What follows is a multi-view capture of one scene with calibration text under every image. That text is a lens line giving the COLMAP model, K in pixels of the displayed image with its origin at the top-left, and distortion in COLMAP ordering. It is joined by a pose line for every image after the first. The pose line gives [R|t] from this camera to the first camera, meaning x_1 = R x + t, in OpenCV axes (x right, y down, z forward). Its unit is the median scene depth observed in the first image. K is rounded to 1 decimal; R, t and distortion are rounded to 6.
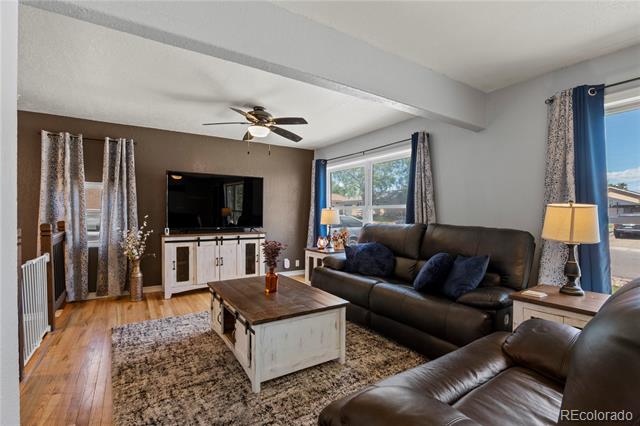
lens RADIAL K [[298.0, 0, 320.3], [0, 298.0, 213.5], [0, 0, 1]] dist [-0.005410, 0.001176]
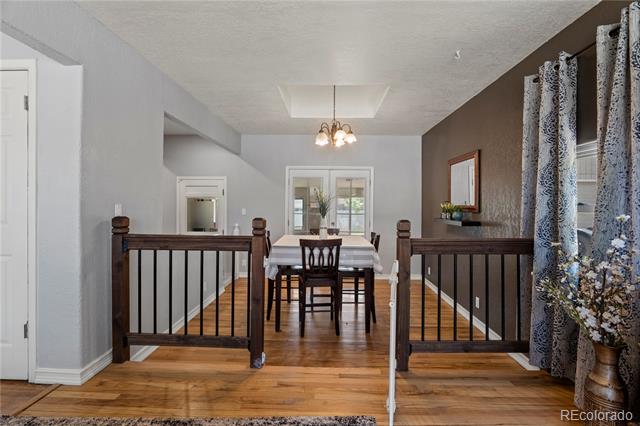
lens RADIAL K [[298.0, 0, 319.6], [0, 298.0, 208.4], [0, 0, 1]] dist [-0.005410, 0.001176]
pose [[-0.573099, -0.001658, -0.819485, -0.149349], [-0.002638, 0.999997, -0.000178, -0.000143], [0.819482, 0.002059, -0.573101, 0.954805]]
